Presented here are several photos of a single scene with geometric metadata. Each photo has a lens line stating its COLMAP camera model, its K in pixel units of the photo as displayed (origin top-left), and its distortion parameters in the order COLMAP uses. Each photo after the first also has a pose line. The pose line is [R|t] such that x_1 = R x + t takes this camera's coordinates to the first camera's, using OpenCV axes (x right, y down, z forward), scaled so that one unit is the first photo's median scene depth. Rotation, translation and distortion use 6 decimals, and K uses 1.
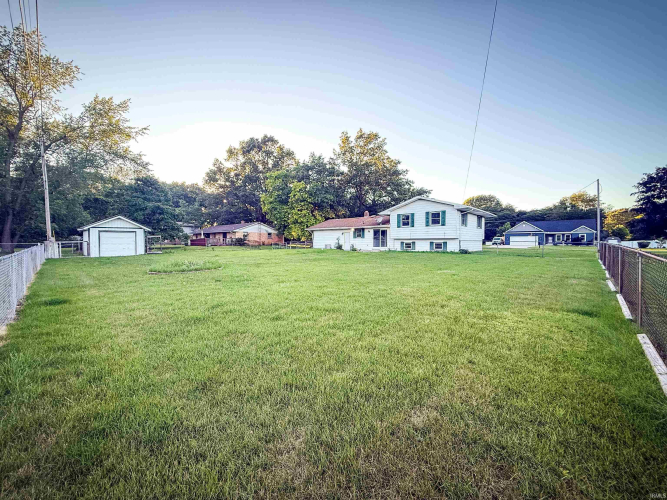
lens RADIAL K [[266.1, 0, 336.1], [0, 266.1, 248.3], [0, 0, 1]] dist [0.000671, -0.000242]
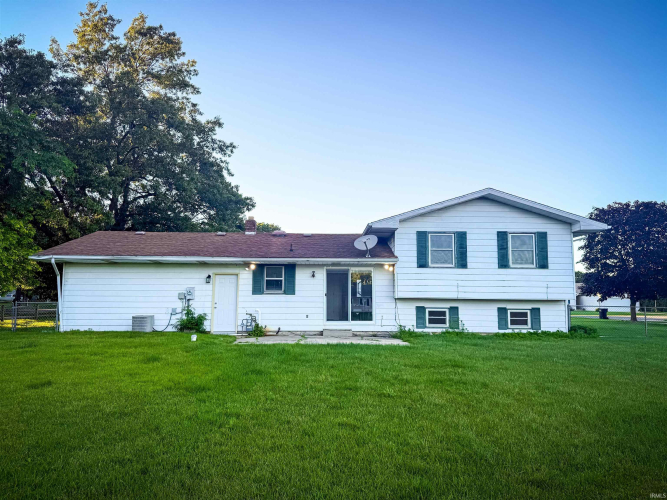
lens RADIAL K [[482.3, 0, 333.0], [0, 482.3, 249.1], [0, 0, 1]] dist [0.011584, 0.001950]
pose [[0.728392, 0.084969, 0.679872, -0.267715], [0.007645, 0.991211, -0.132070, -0.015207], [-0.685118, 0.101397, 0.721341, 0.547655]]
